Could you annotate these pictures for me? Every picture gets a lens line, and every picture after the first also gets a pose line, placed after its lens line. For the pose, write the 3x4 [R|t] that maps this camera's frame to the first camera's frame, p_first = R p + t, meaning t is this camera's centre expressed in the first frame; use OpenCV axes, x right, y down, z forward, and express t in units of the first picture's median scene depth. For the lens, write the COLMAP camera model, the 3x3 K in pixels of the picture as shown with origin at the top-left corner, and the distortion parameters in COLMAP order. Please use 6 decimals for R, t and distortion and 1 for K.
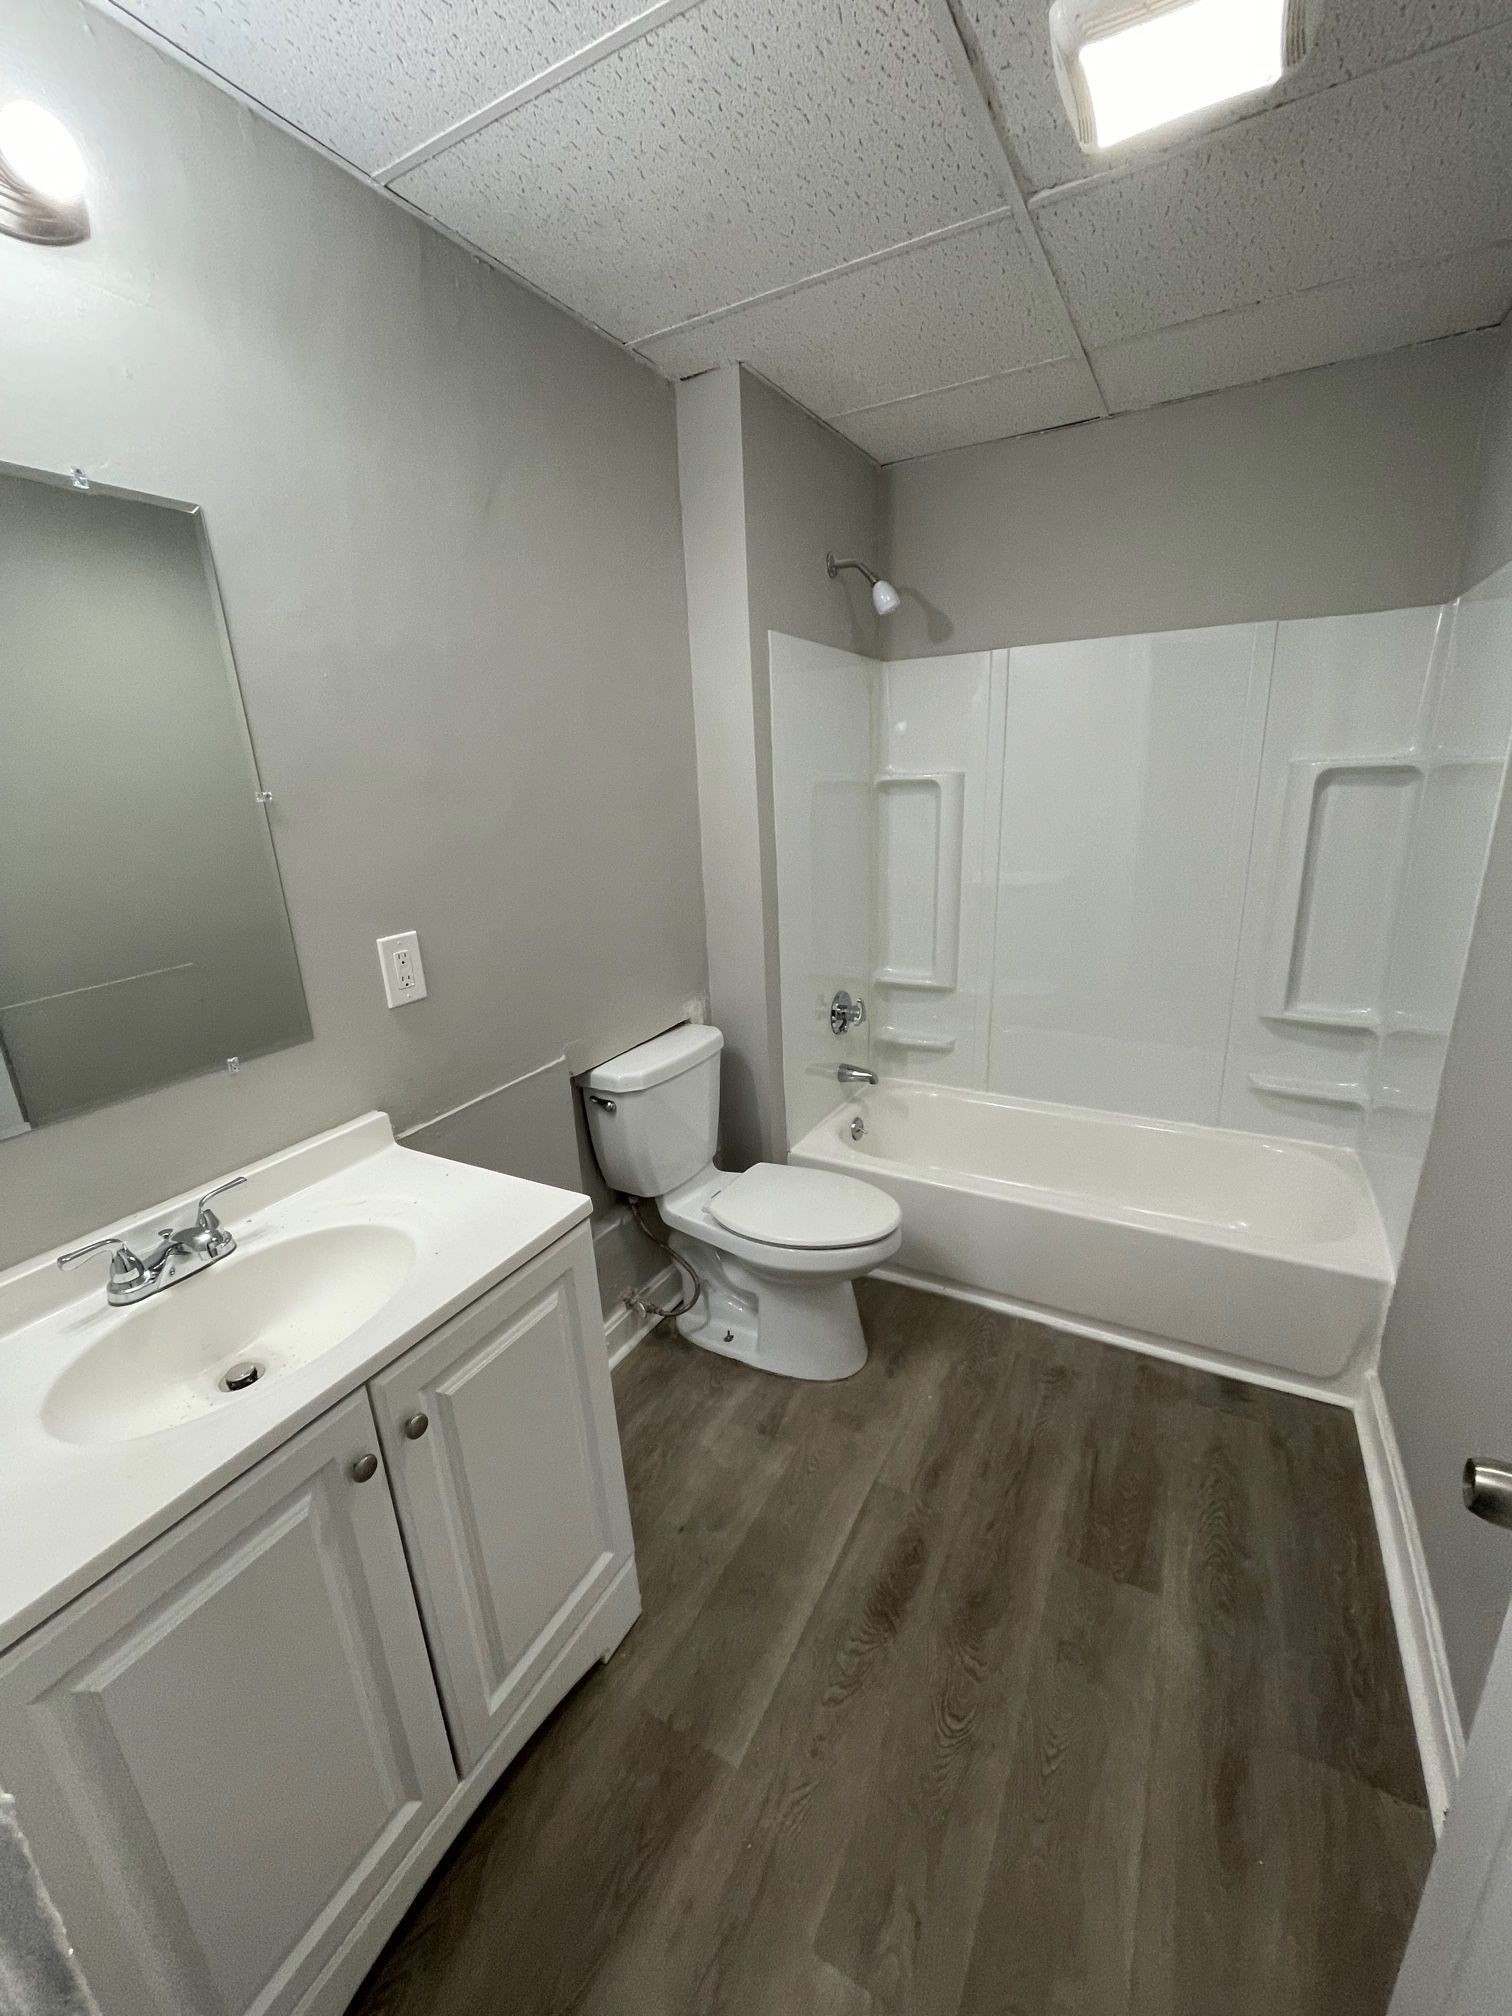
lens RADIAL K [[815.0, 0, 760.1], [0, 815.0, 1008.8], [0, 0, 1]] dist [-0.001286, -0.000112]
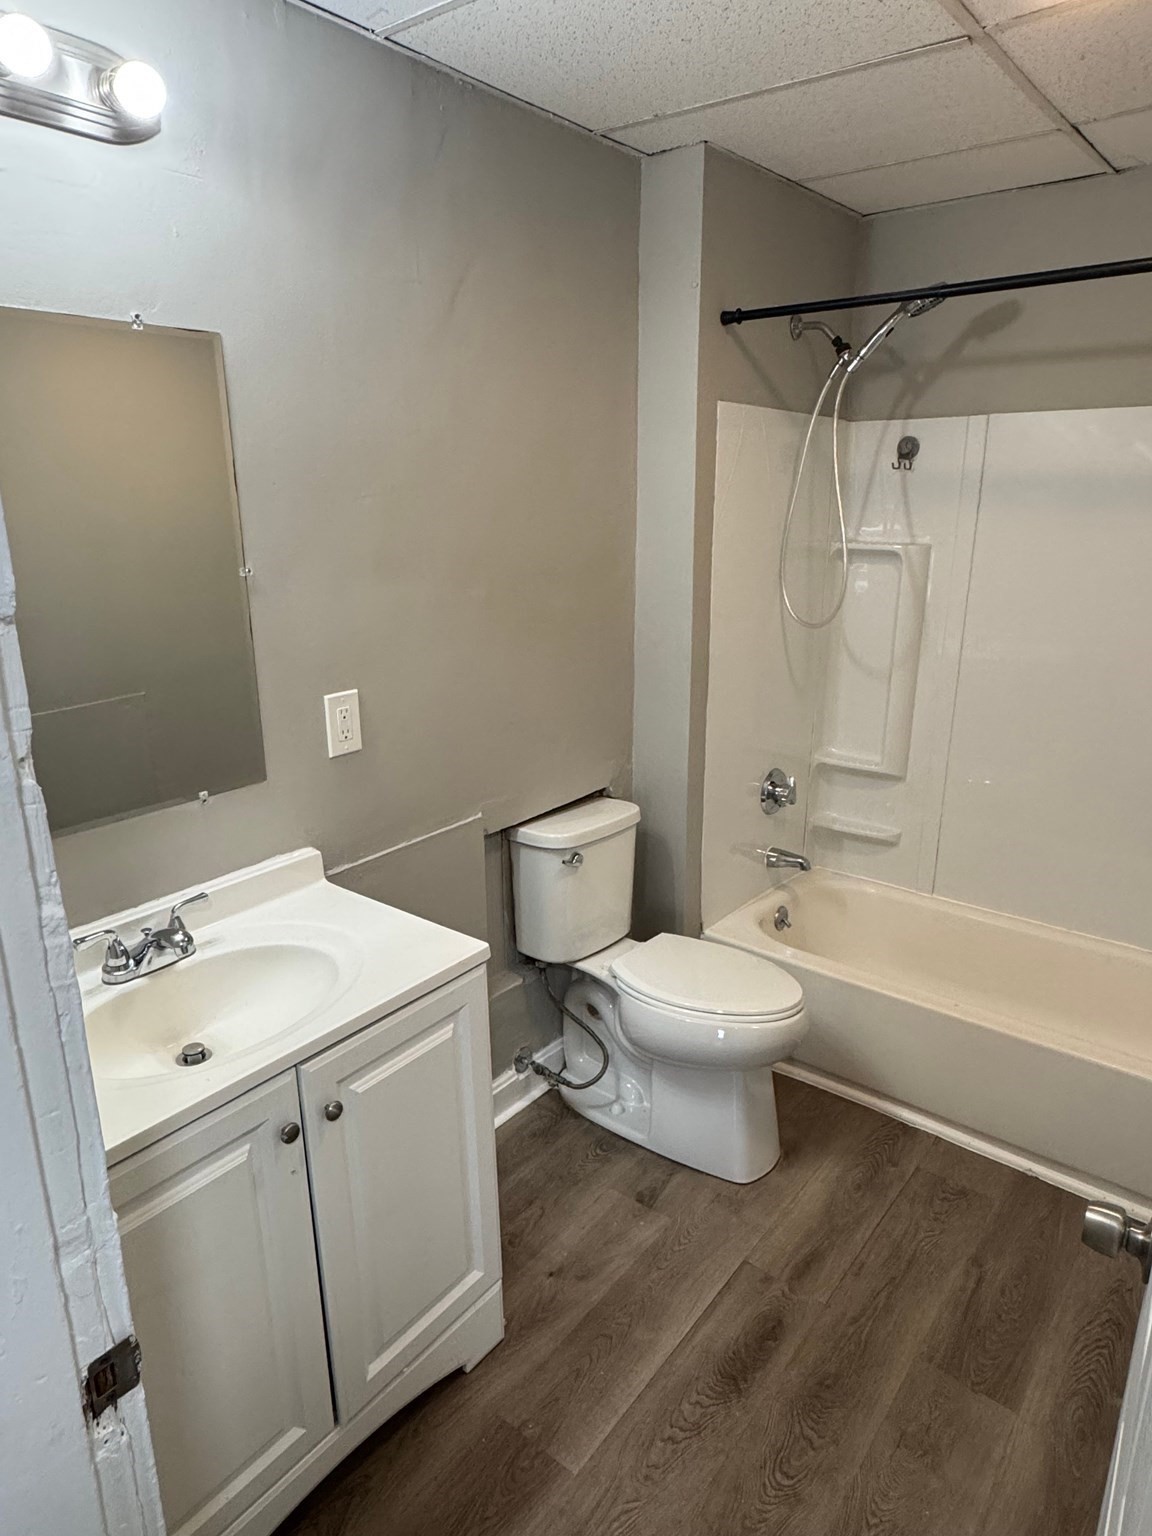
lens RADIAL K [[952.4, 0, 576.0], [0, 952.4, 768.0], [0, 0, 1]] dist [0.003446, 0.001319]
pose [[0.985260, 0.083038, -0.149560, 0.070689], [-0.083018, 0.996528, 0.006387, -0.022123], [0.149571, 0.006124, 0.988732, -0.230160]]
